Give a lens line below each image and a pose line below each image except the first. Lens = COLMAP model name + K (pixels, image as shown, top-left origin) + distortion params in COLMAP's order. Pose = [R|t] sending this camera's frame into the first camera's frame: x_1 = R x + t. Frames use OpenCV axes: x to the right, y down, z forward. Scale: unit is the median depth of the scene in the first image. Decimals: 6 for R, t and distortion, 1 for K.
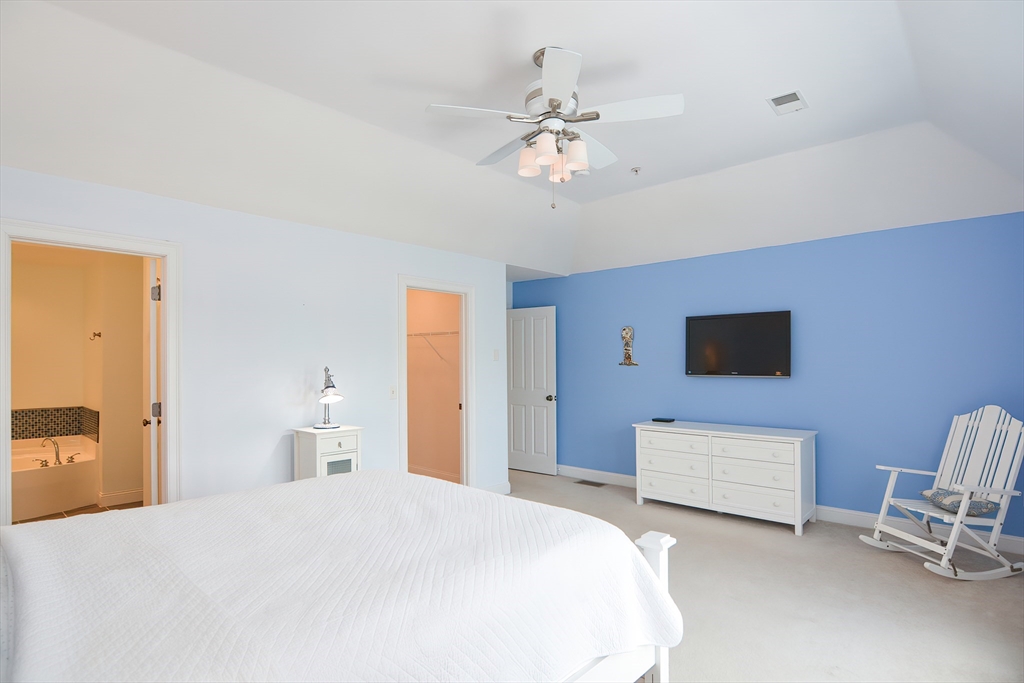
lens RADIAL K [[536.2, 0, 514.0], [0, 536.2, 358.9], [0, 0, 1]] dist [-0.016599, 0.000096]
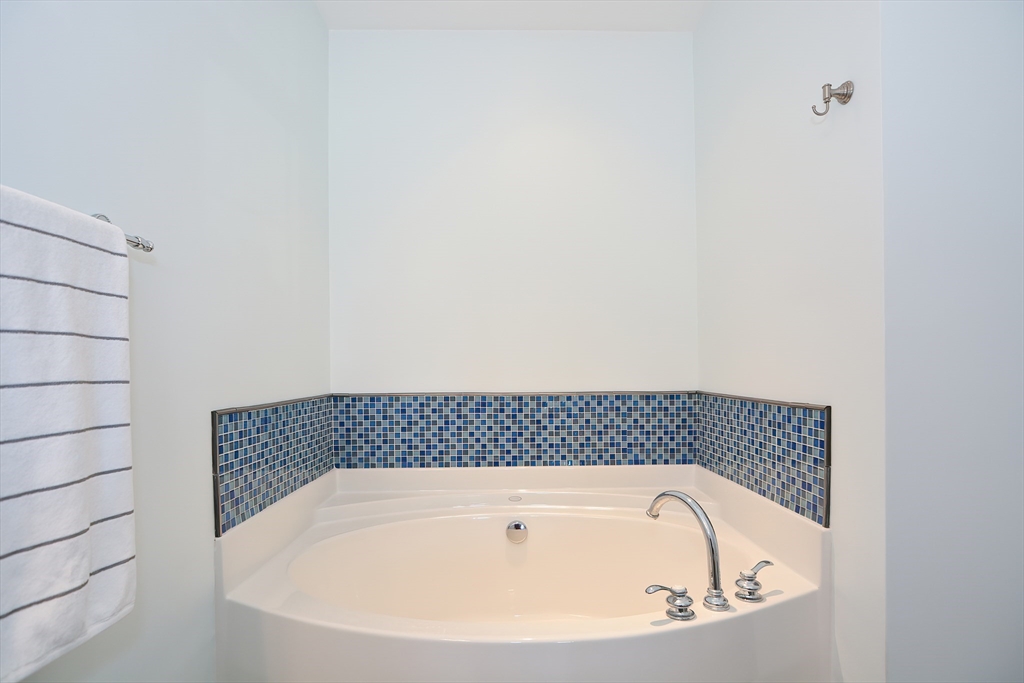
lens RADIAL K [[496.3, 0, 512.3], [0, 496.3, 359.9], [0, 0, 1]] dist [-0.012685, 0.001390]
pose [[0.693896, -0.014105, -0.719937, -0.676356], [0.010002, 0.999900, -0.009949, 0.072221], [0.720006, -0.000297, 0.693968, 0.681826]]
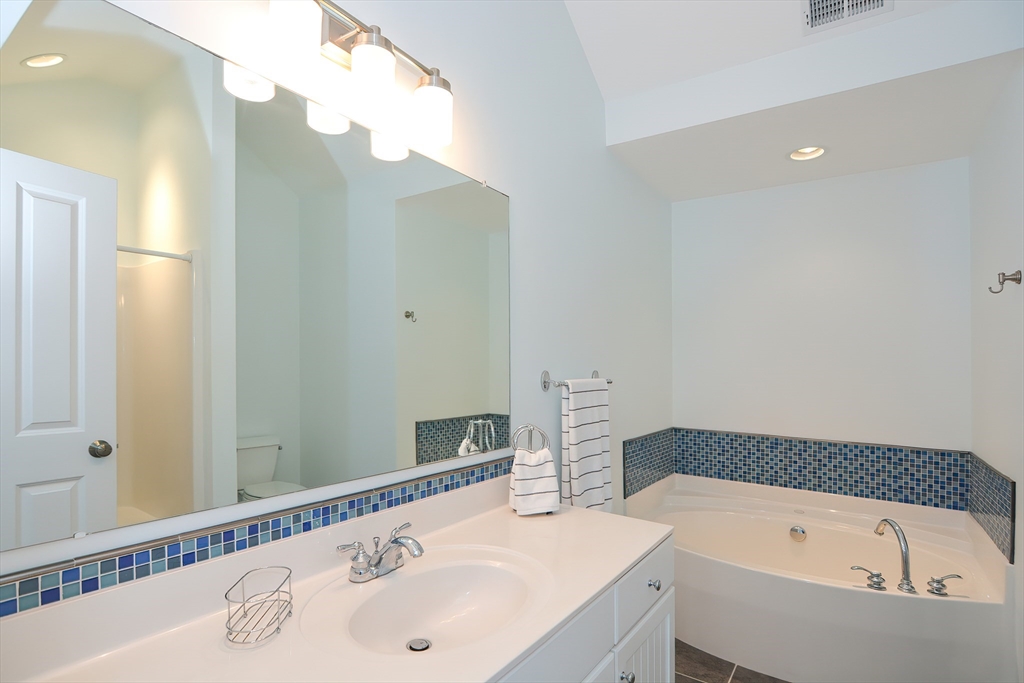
lens RADIAL K [[496.3, 0, 512.3], [0, 496.3, 359.9], [0, 0, 1]] dist [-0.012685, 0.001390]
pose [[0.130535, -0.010407, -0.991389, -0.451839], [-0.006773, 0.999912, -0.011389, 0.016149], [0.991421, 0.008201, 0.130453, 0.561709]]
